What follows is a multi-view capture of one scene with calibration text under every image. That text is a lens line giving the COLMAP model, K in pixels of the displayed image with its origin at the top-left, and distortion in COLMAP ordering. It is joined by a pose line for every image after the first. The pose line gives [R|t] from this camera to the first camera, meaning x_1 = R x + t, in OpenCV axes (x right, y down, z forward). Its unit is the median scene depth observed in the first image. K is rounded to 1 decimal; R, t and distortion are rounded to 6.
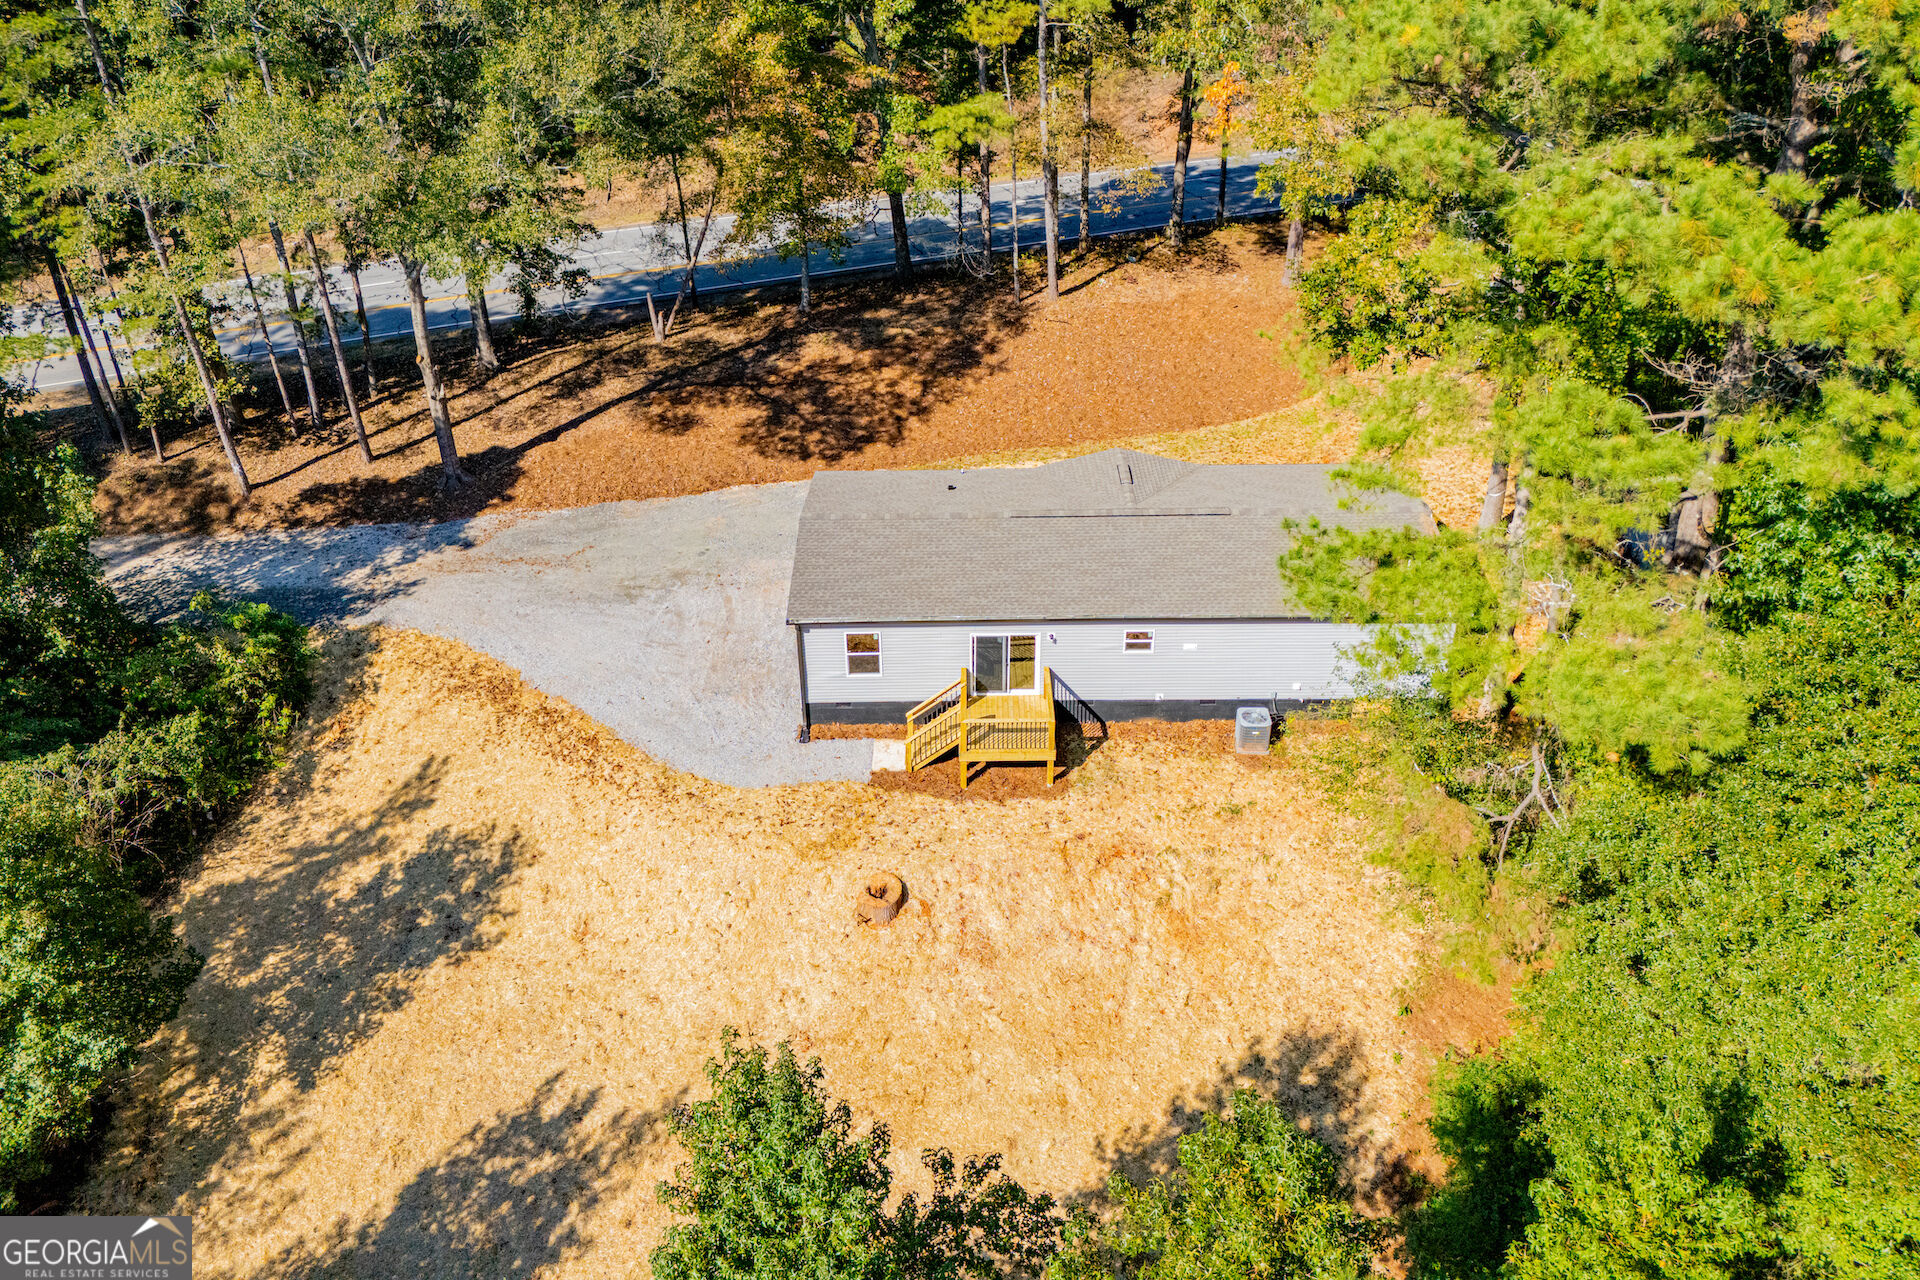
lens RADIAL K [[1408.4, 0, 963.9], [0, 1408.4, 560.3], [0, 0, 1]] dist [0.070851, -0.069255]
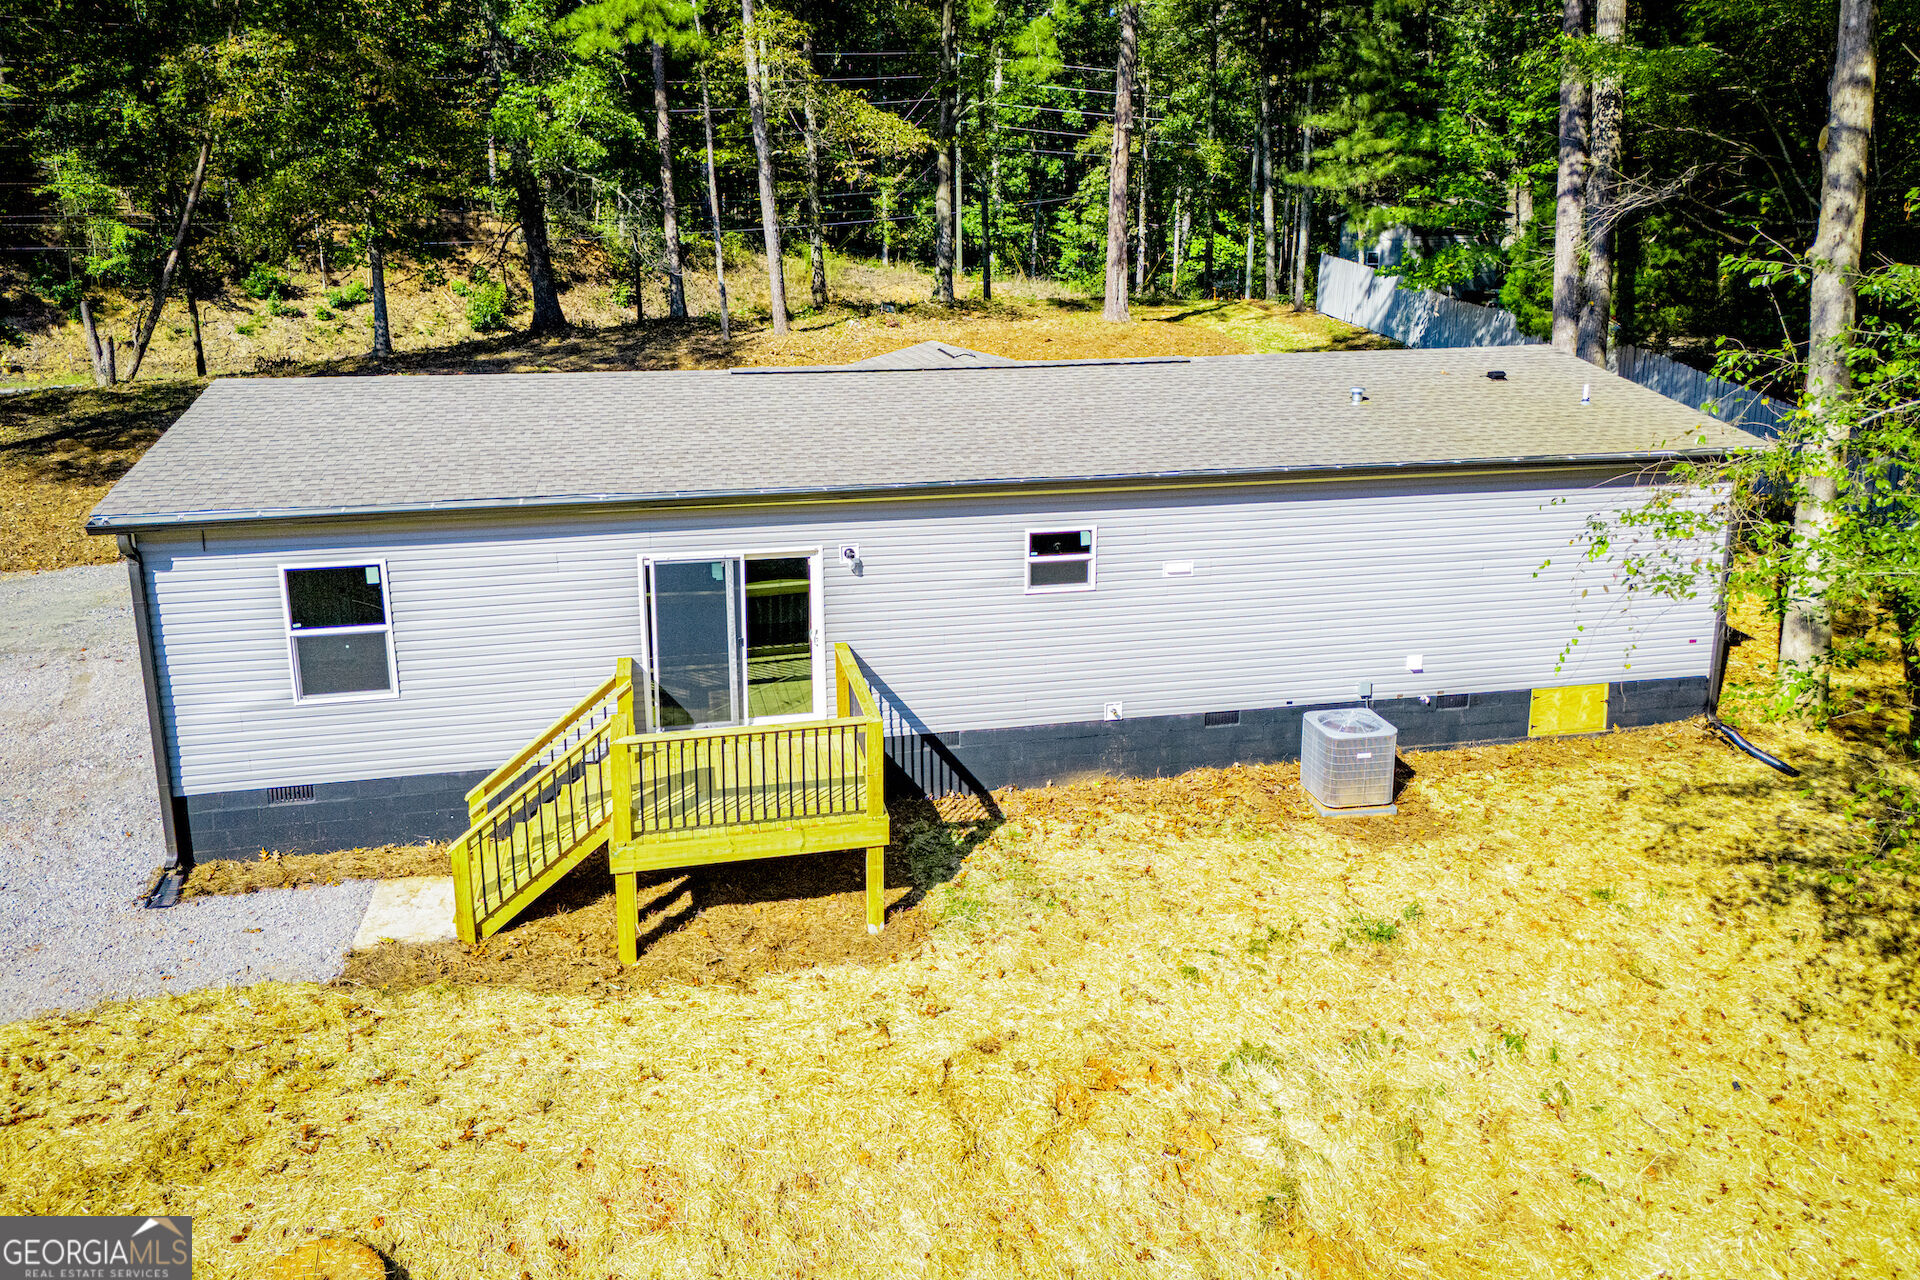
lens RADIAL K [[1408.4, 0, 963.9], [0, 1408.4, 560.3], [0, 0, 1]] dist [0.070851, -0.069255]
pose [[0.978309, -0.043503, 0.202532, 0.010473], [0.099231, 0.956642, -0.273841, 0.128360], [-0.181837, 0.287998, 0.940209, 0.473614]]
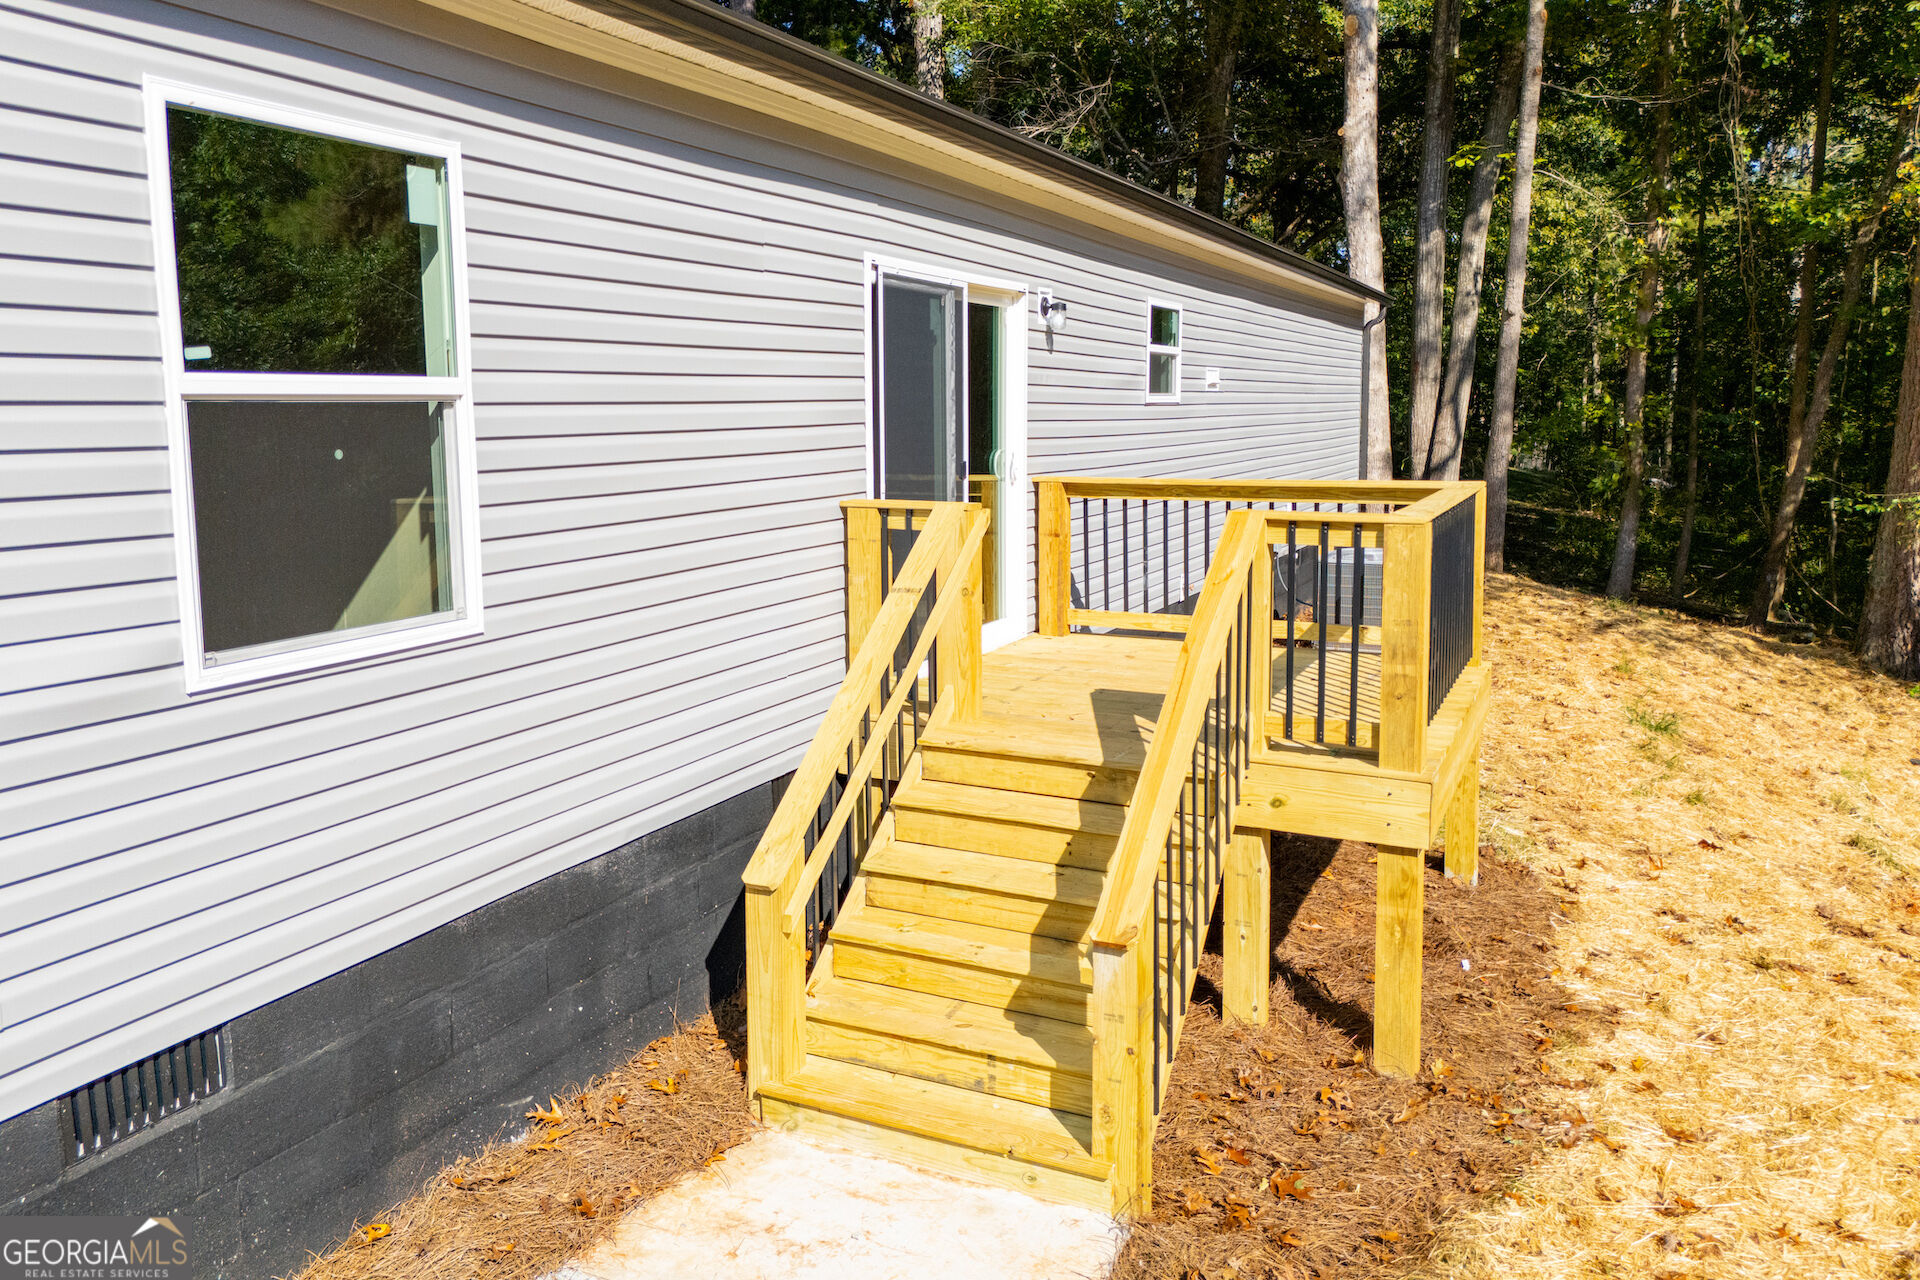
lens RADIAL K [[1419.2, 0, 964.5], [0, 1419.2, 558.4], [0, 0, 1]] dist [0.040381, -0.027698]
pose [[0.423273, -0.088791, 0.901641, -0.110542], [0.455303, 0.881238, -0.126958, 0.084584], [-0.783288, 0.464257, 0.413431, 0.714870]]
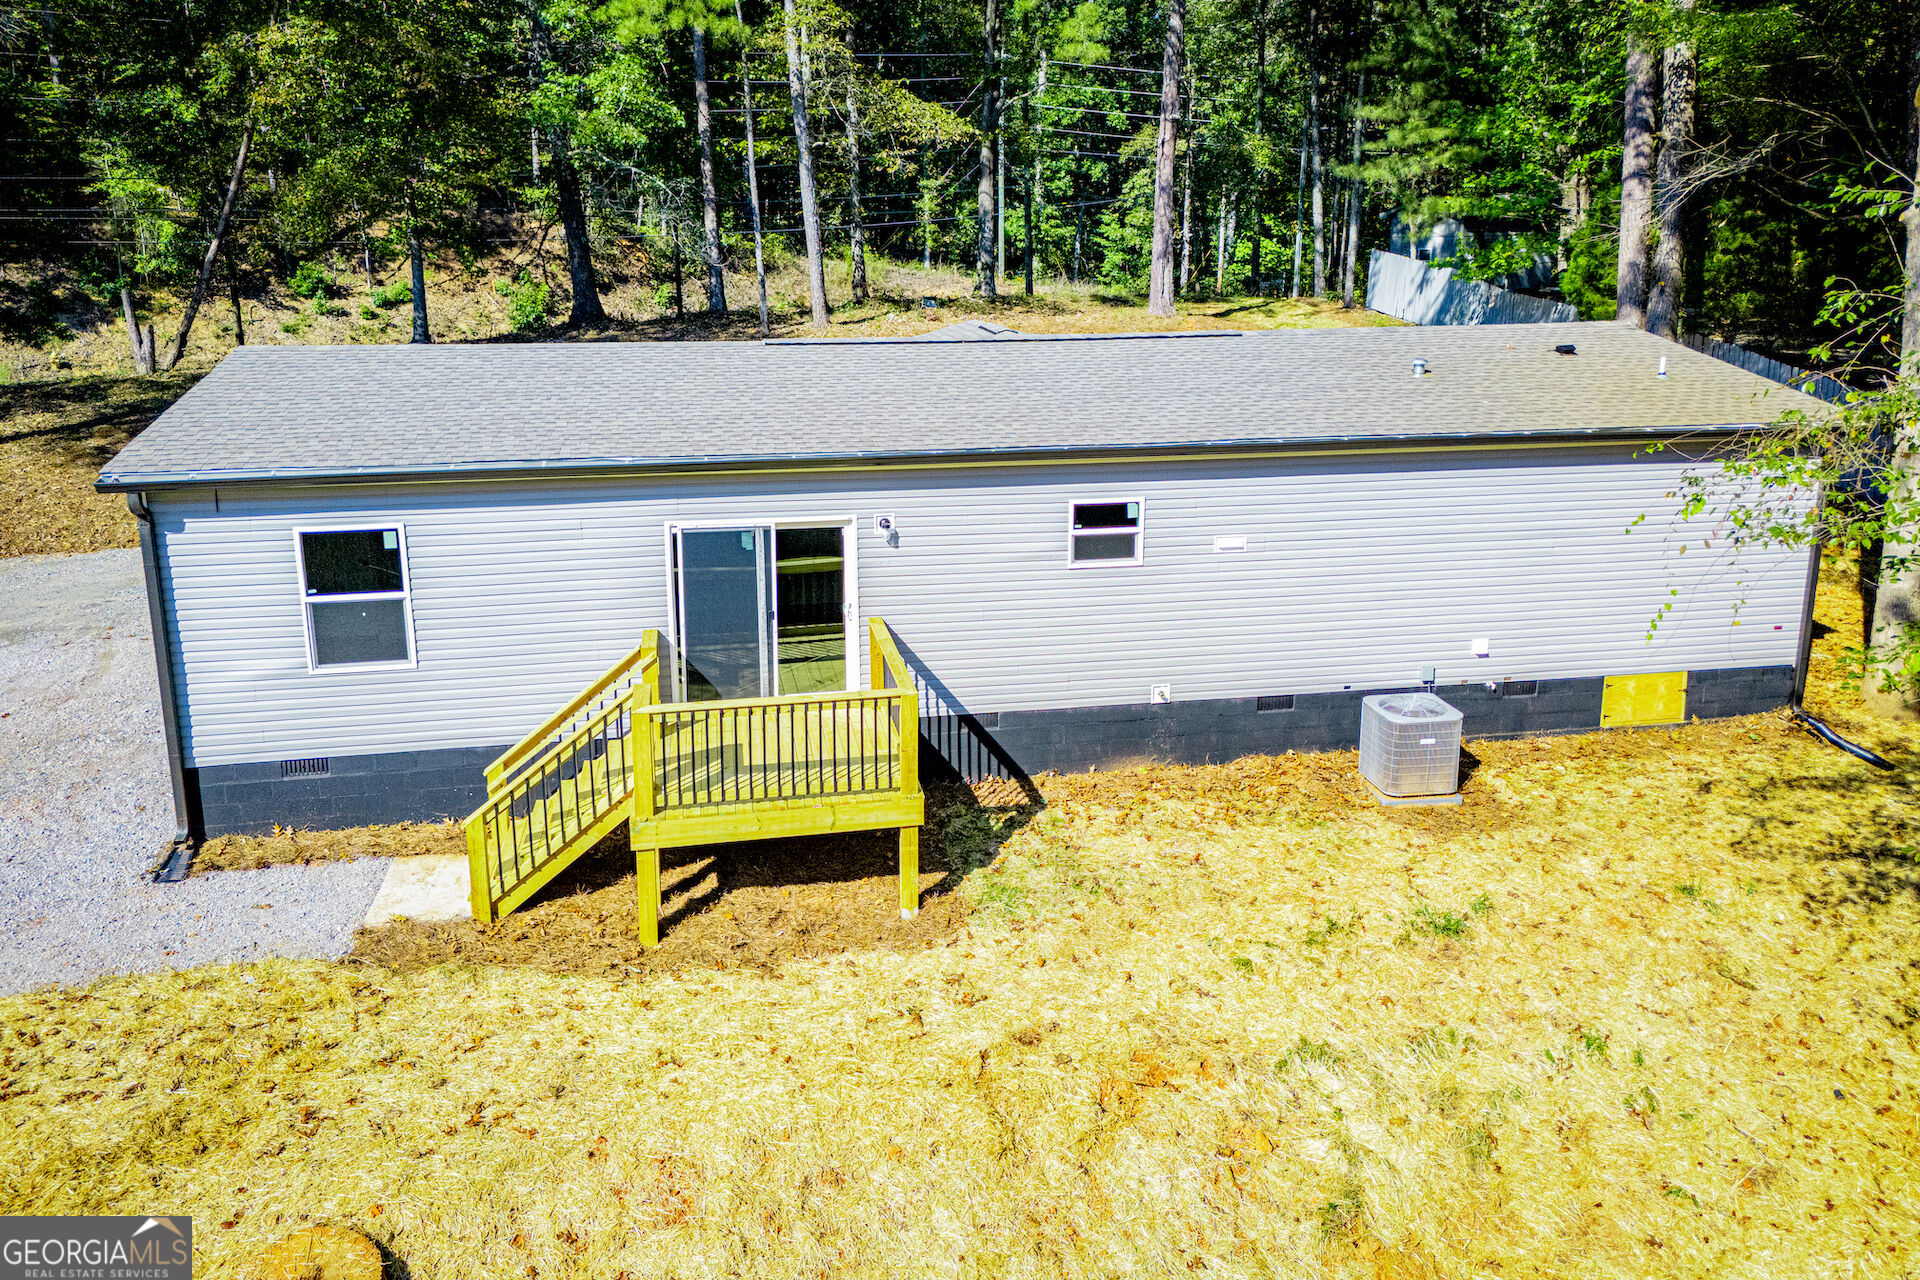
lens RADIAL K [[1408.4, 0, 963.9], [0, 1408.4, 560.3], [0, 0, 1]] dist [0.070851, -0.069255]
pose [[0.983925, -0.035211, 0.175078, 0.012821], [0.084810, 0.954892, -0.284584, 0.132583], [-0.157161, 0.294857, 0.942528, 0.489327]]
